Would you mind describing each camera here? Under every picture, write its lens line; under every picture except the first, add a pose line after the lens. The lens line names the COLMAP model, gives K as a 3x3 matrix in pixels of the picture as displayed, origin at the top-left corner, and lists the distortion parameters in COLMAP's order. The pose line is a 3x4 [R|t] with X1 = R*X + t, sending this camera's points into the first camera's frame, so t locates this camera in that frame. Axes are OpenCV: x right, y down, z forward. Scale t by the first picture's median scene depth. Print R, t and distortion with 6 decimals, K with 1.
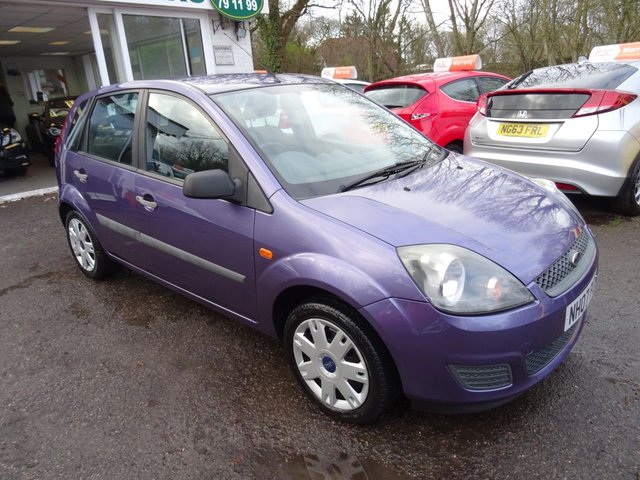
lens RADIAL K [[452.8, 0, 324.2], [0, 452.8, 239.9], [0, 0, 1]] dist [-0.001815, -0.006111]
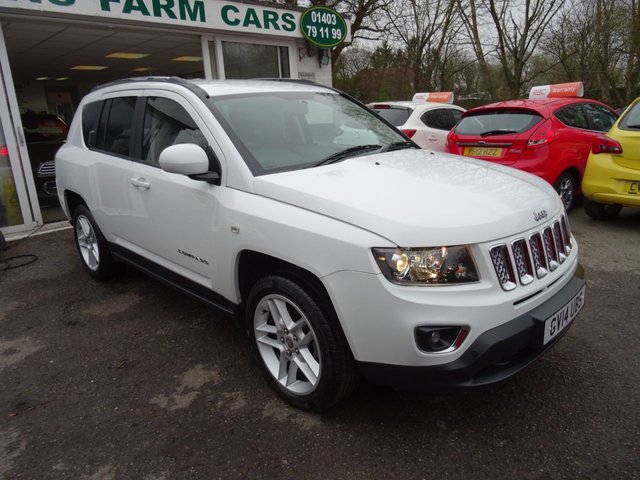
lens RADIAL K [[452.8, 0, 324.2], [0, 452.8, 239.9], [0, 0, 1]] dist [-0.001815, -0.006111]
pose [[0.998676, 0.022967, -0.046037, -0.107714], [-0.025628, 0.997984, -0.058064, 0.006007], [0.044611, 0.059167, 0.997251, 0.002793]]
